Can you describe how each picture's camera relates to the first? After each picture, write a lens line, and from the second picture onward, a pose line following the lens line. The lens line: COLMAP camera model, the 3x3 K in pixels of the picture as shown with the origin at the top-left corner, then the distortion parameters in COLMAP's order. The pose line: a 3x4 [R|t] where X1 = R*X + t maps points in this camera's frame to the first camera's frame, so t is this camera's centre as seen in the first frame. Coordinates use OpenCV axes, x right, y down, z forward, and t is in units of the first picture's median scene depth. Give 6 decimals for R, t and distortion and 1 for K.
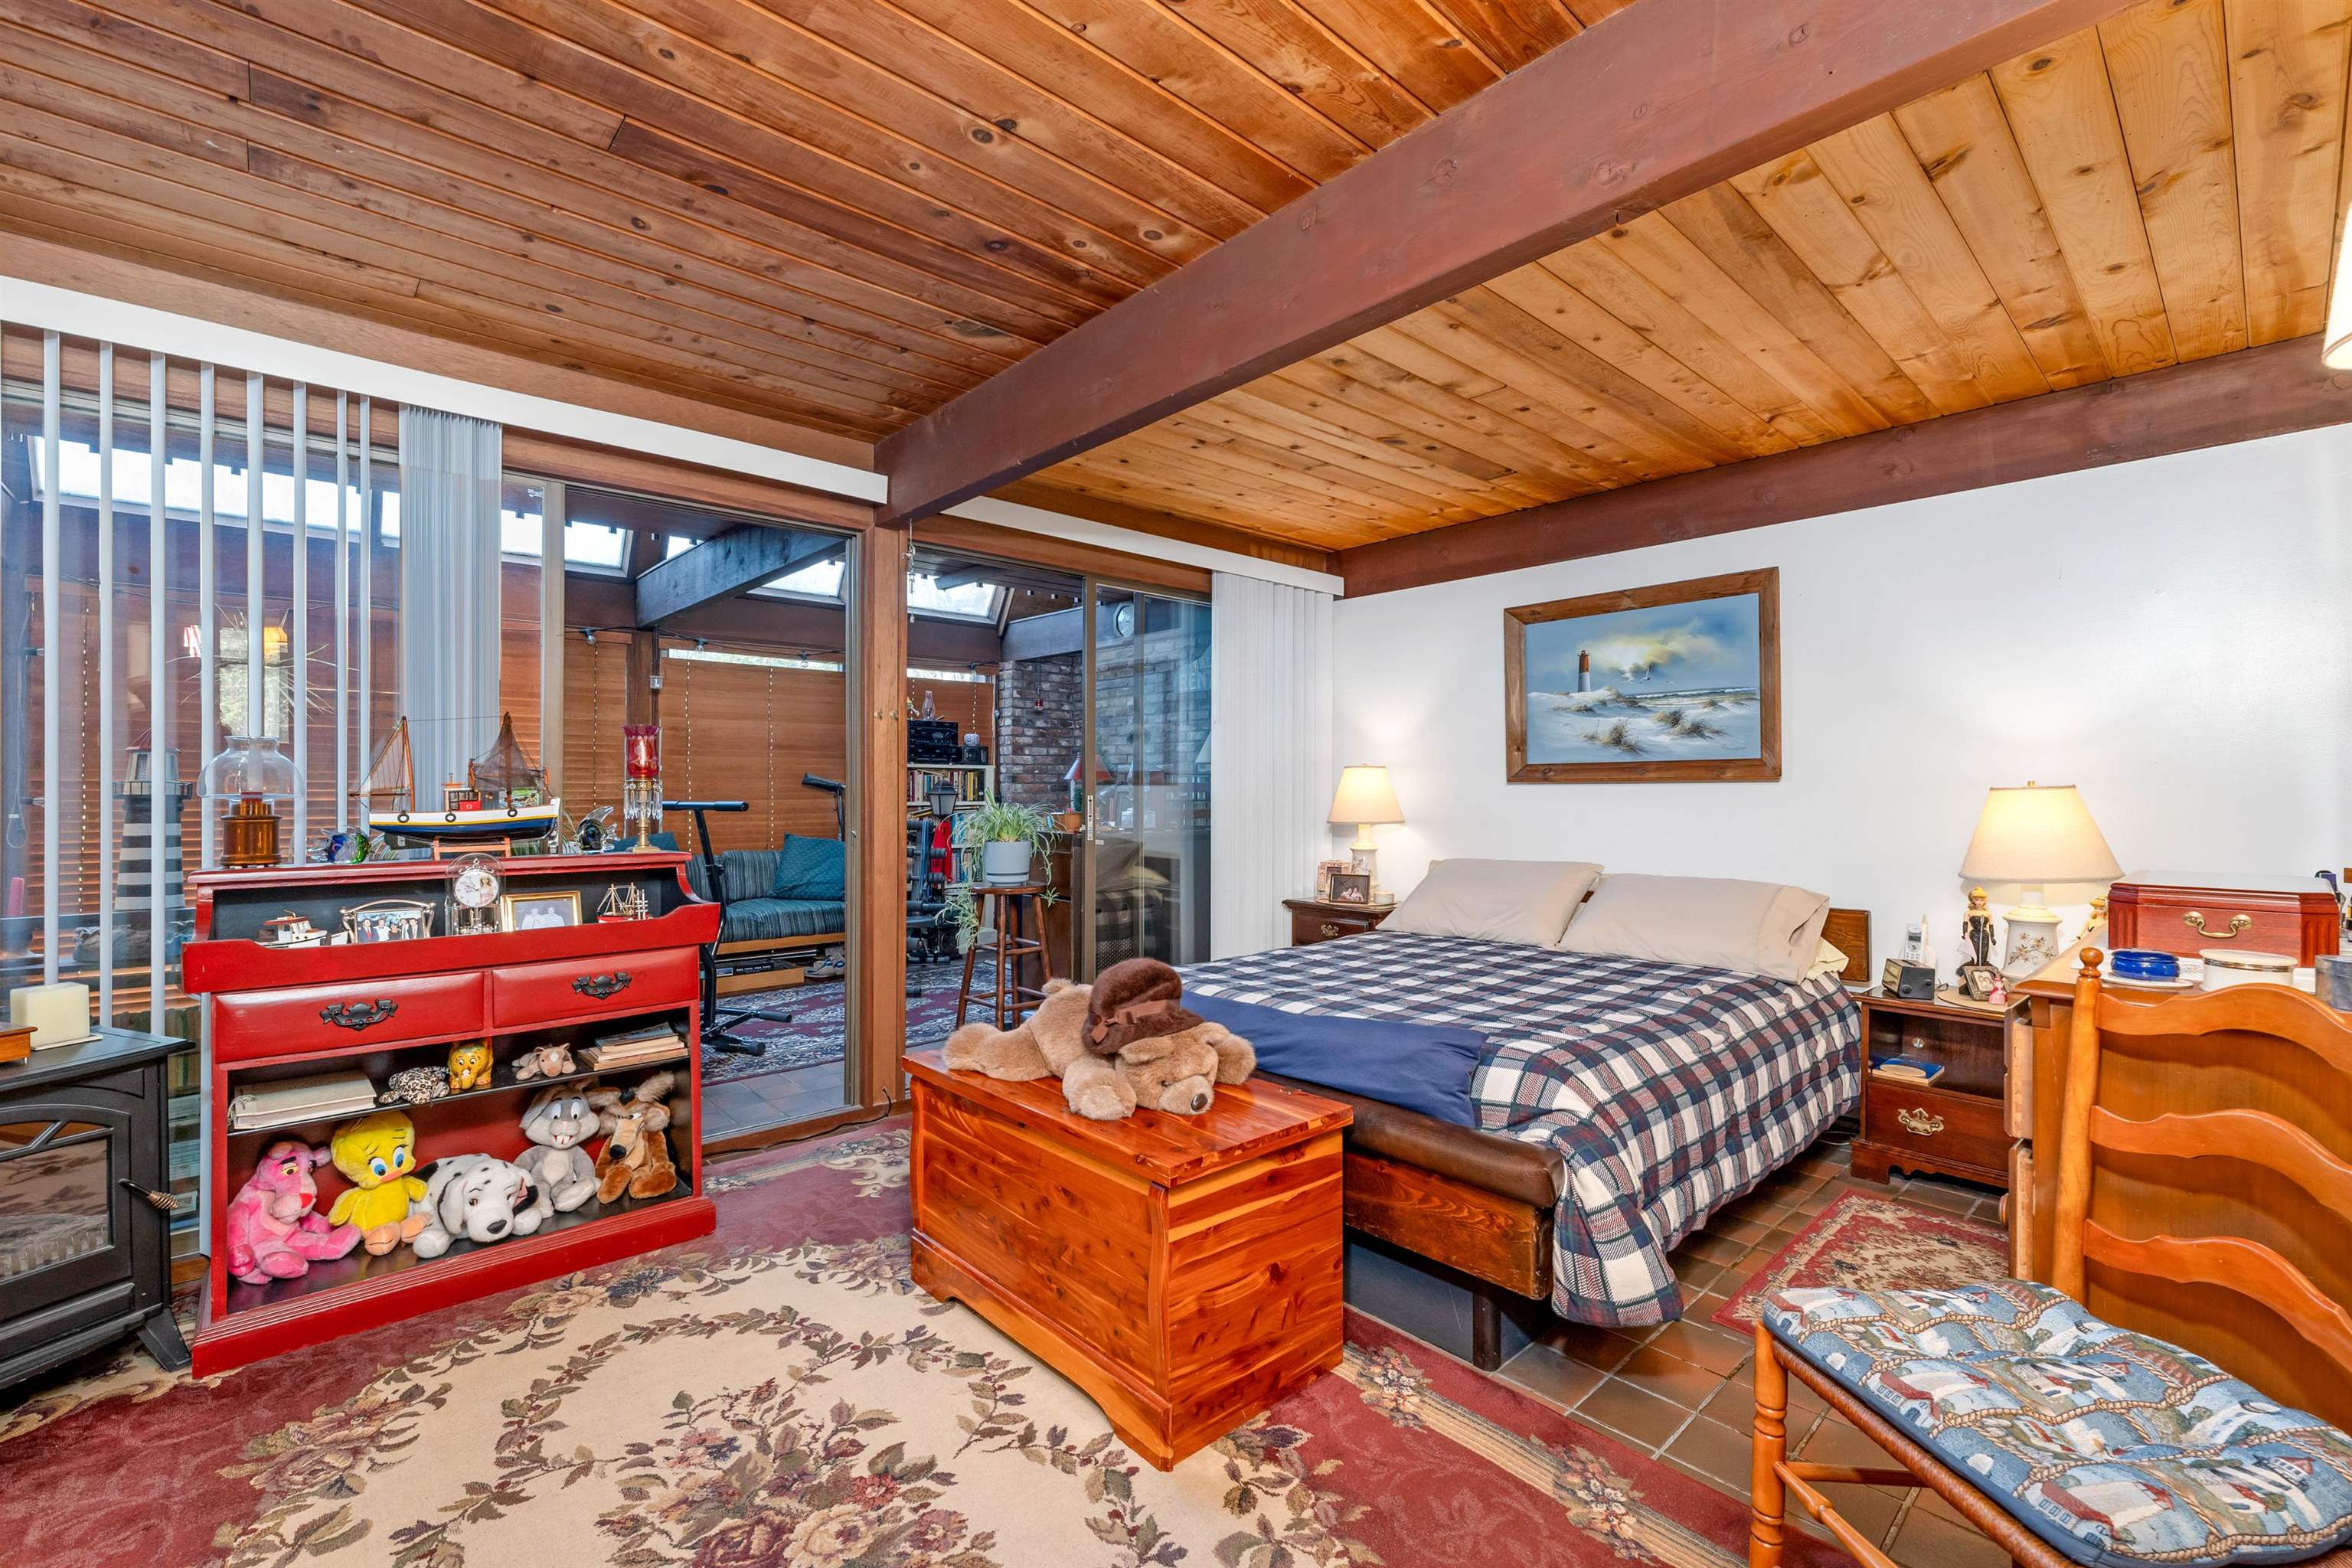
lens RADIAL K [[994.7, 0, 1176.0], [0, 994.7, 784.0], [0, 0, 1]] dist [0.000213, 0.000005]
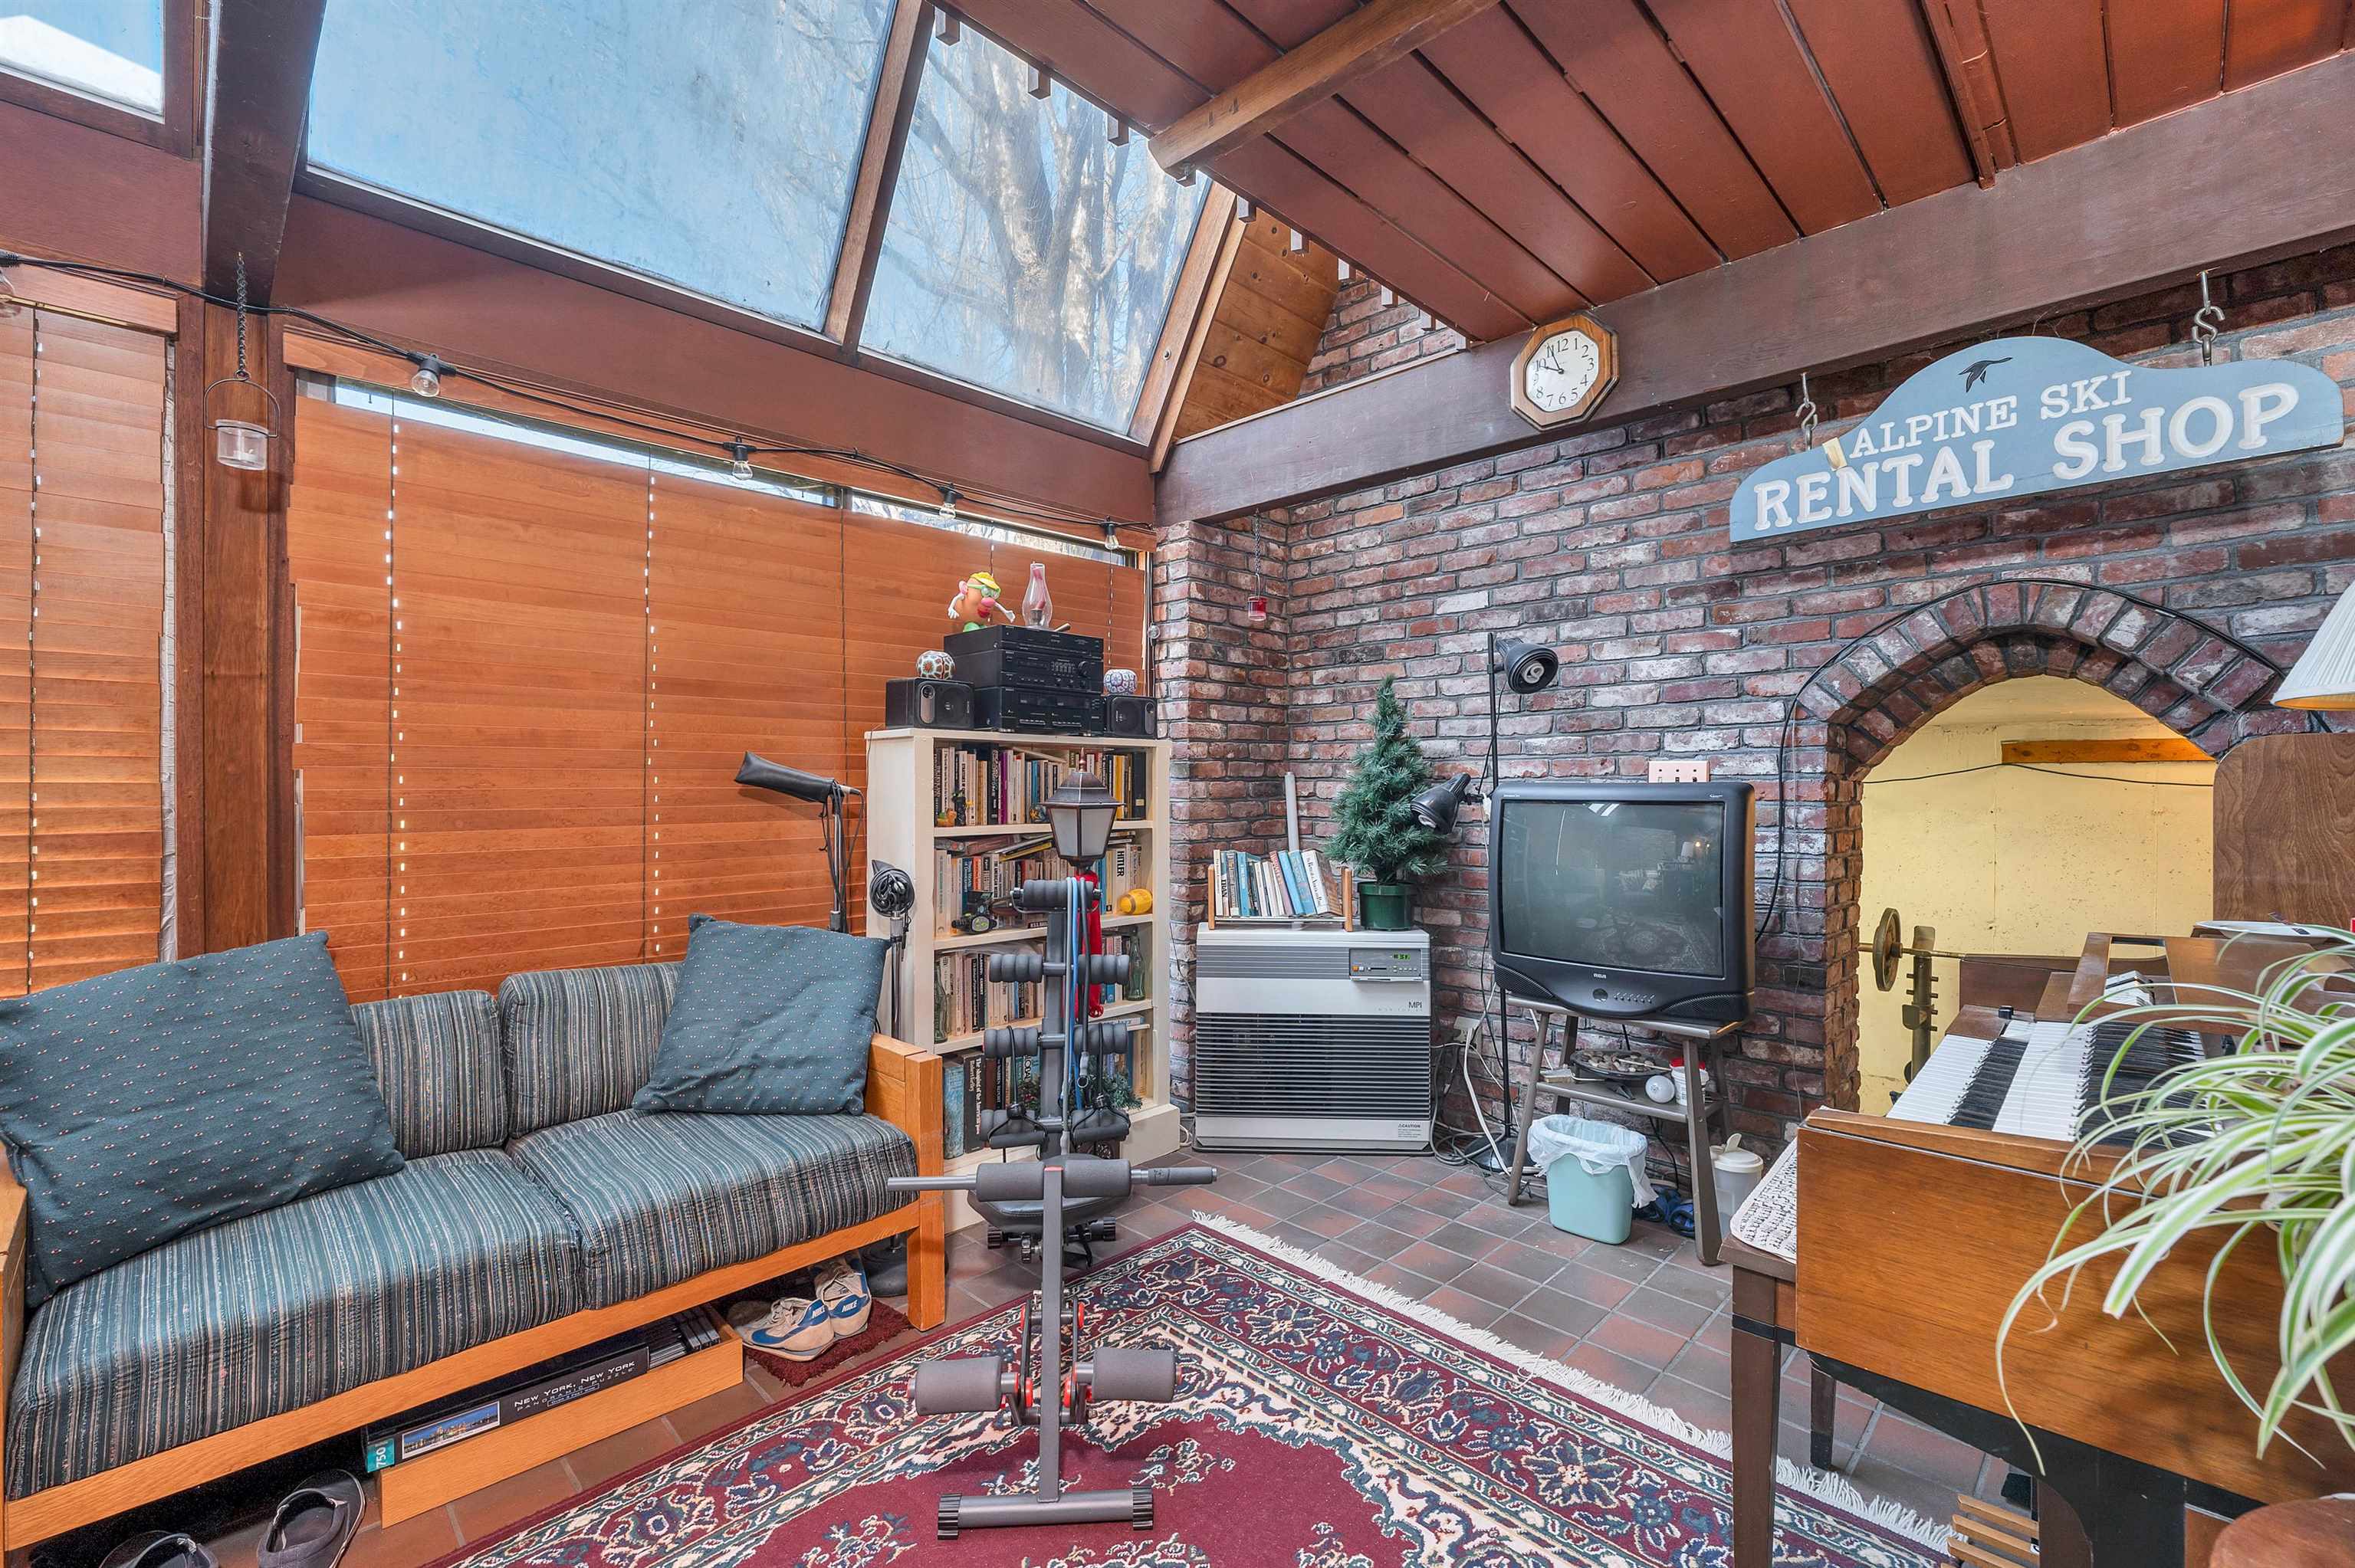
lens RADIAL K [[997.5, 0, 1163.3], [0, 997.5, 793.1], [0, 0, 1]] dist [-0.000065, 0.000019]
pose [[0.999156, -0.001248, 0.041064, -0.195714], [0.000779, 0.999934, 0.011435, 0.000206], [-0.041075, -0.011393, 0.999091, 0.525296]]
